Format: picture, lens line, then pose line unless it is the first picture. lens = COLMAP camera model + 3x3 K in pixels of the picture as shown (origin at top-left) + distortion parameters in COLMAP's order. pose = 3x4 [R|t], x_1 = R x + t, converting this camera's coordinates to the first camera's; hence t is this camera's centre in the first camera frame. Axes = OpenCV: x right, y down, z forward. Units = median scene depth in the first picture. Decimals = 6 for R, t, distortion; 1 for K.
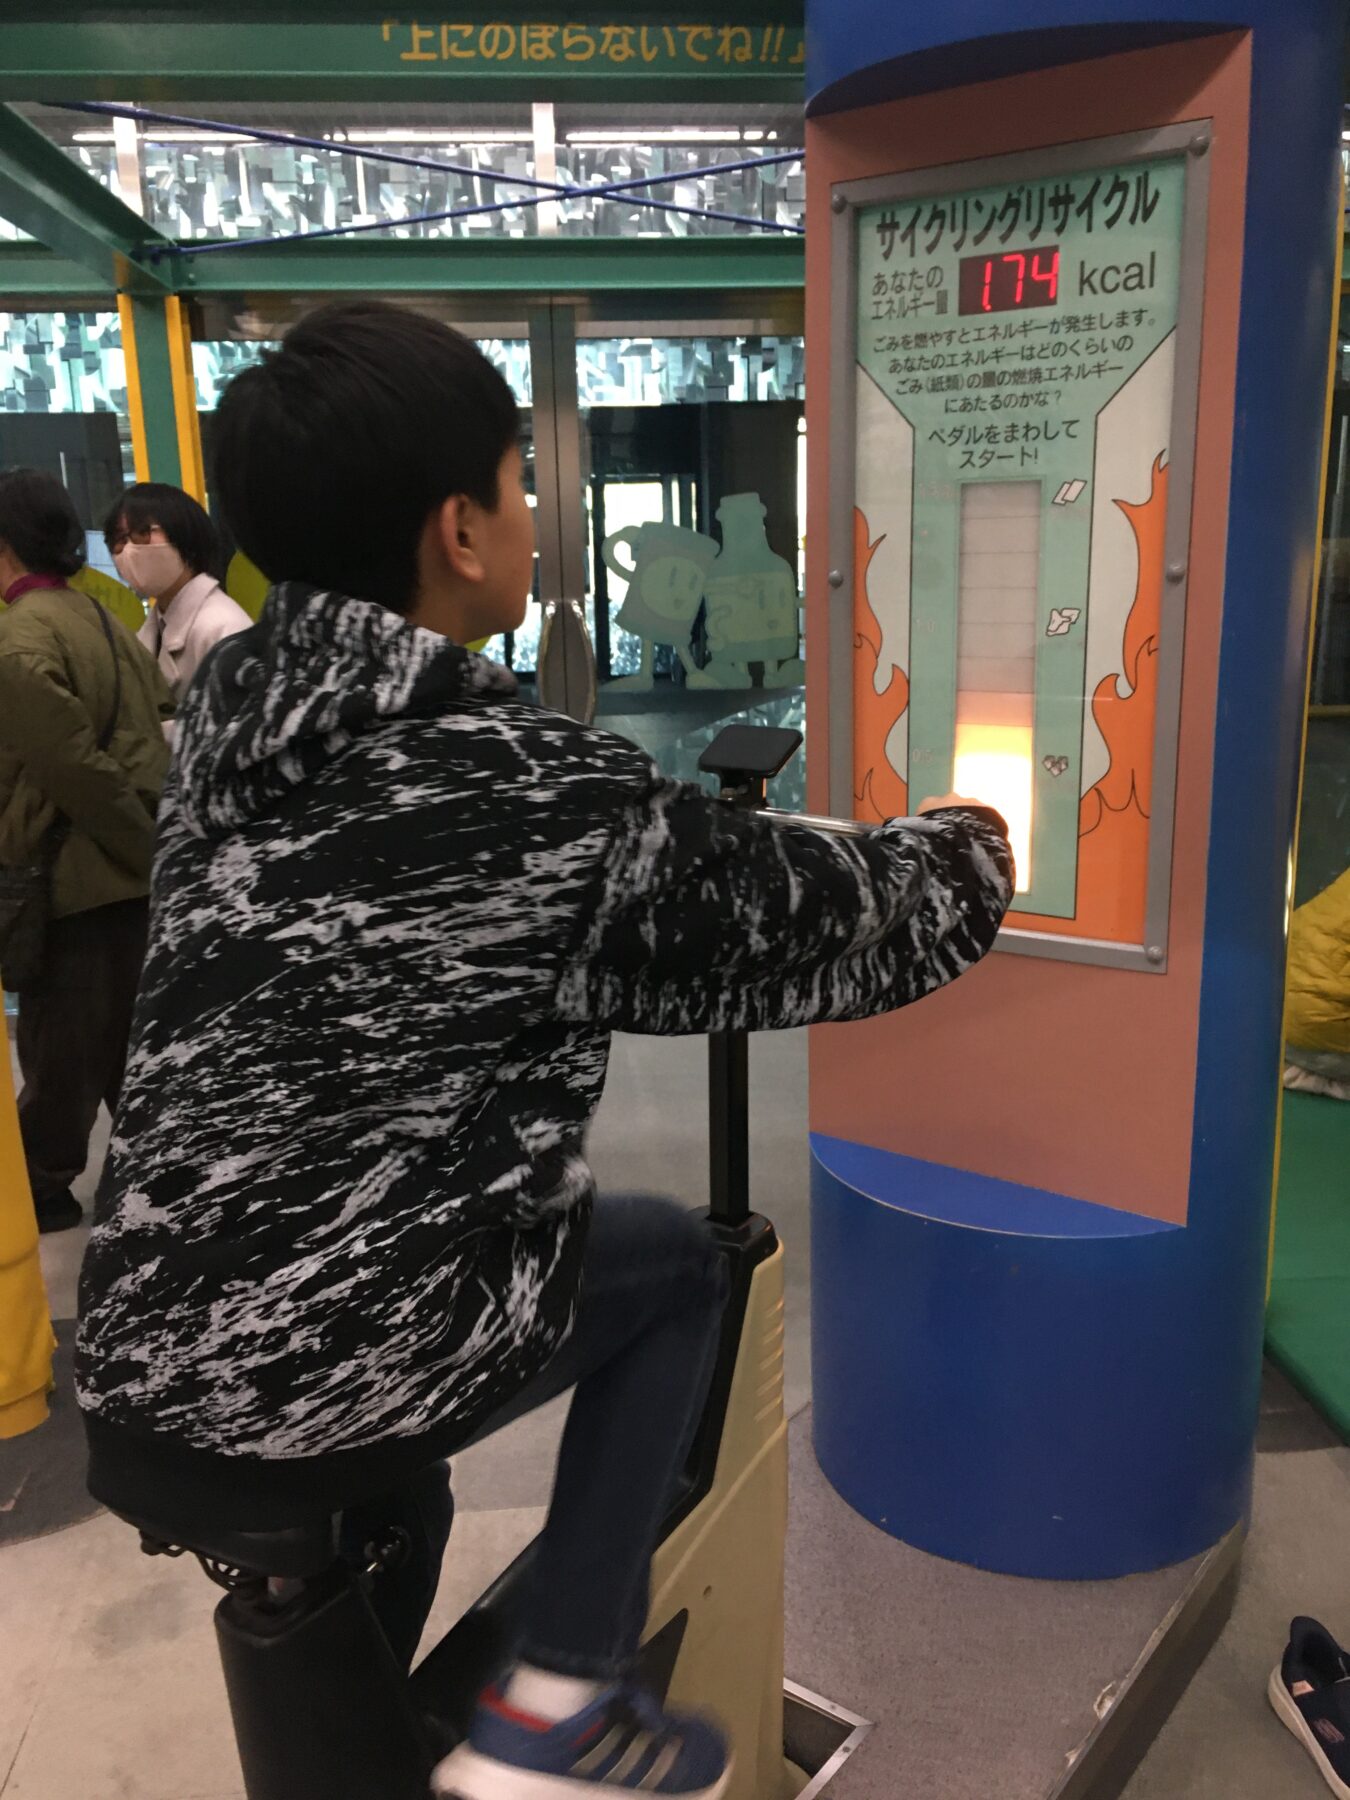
lens RADIAL K [[1542.7, 0, 665.8], [0, 1542.7, 896.6], [0, 0, 1]] dist [0.058195, -0.078701]
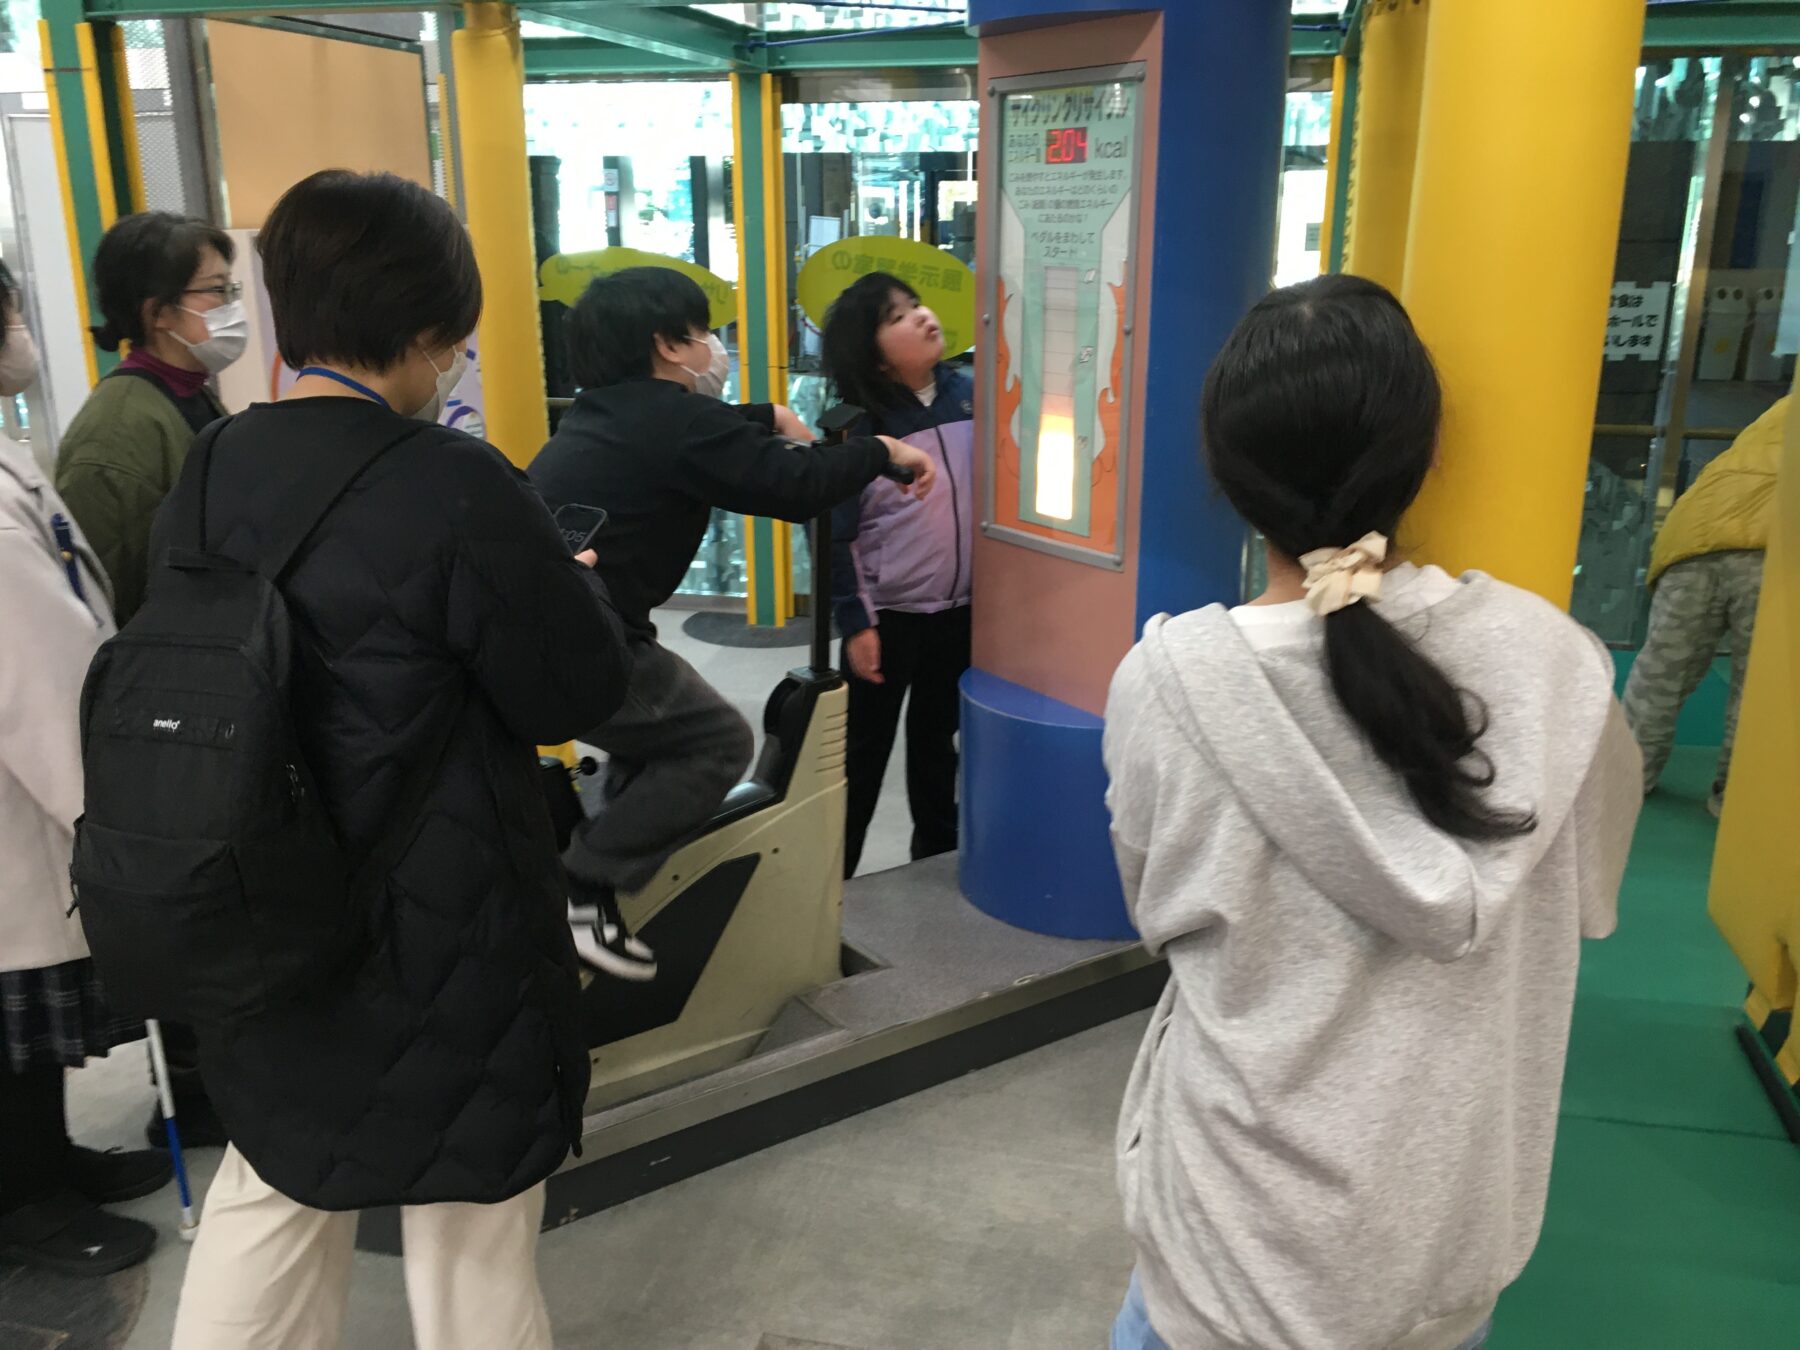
lens RADIAL K [[1542.7, 0, 898.1], [0, 1542.7, 680.2], [0, 0, 1]] dist [0.058195, -0.078701]
pose [[0.945361, 0.112471, -0.306012, 0.608669], [-0.092105, 0.992511, 0.080245, 0.053048], [0.312745, -0.047676, 0.948640, -0.641736]]
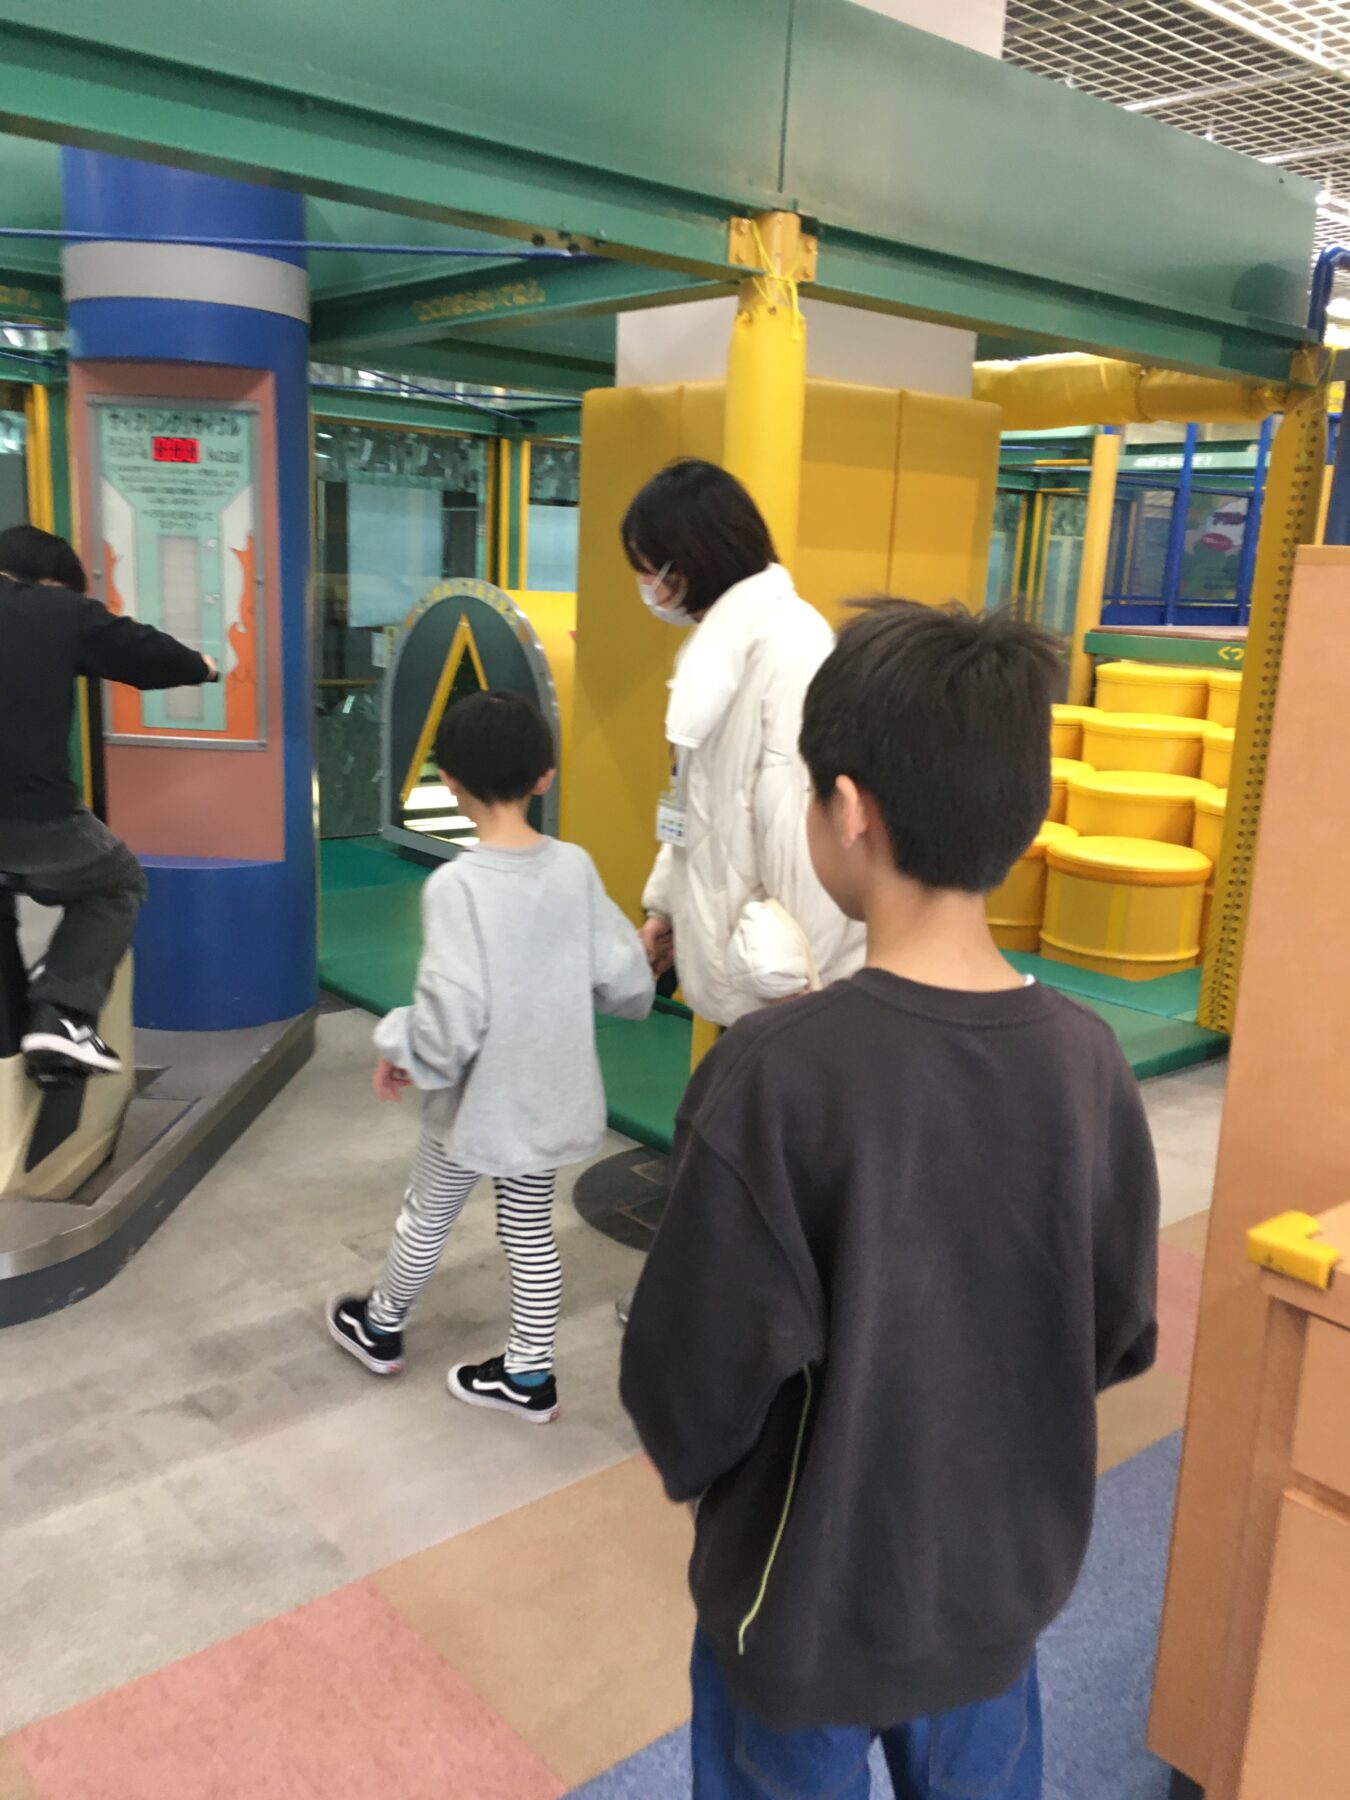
lens RADIAL K [[1542.7, 0, 678.3], [0, 1542.7, 908.8], [0, 0, 1]] dist [0.058195, -0.078701]
pose [[0.809199, -0.074229, 0.582827, -0.559346], [0.076568, 0.996850, 0.020652, 0.285799], [-0.582524, 0.027914, 0.812334, -1.260246]]
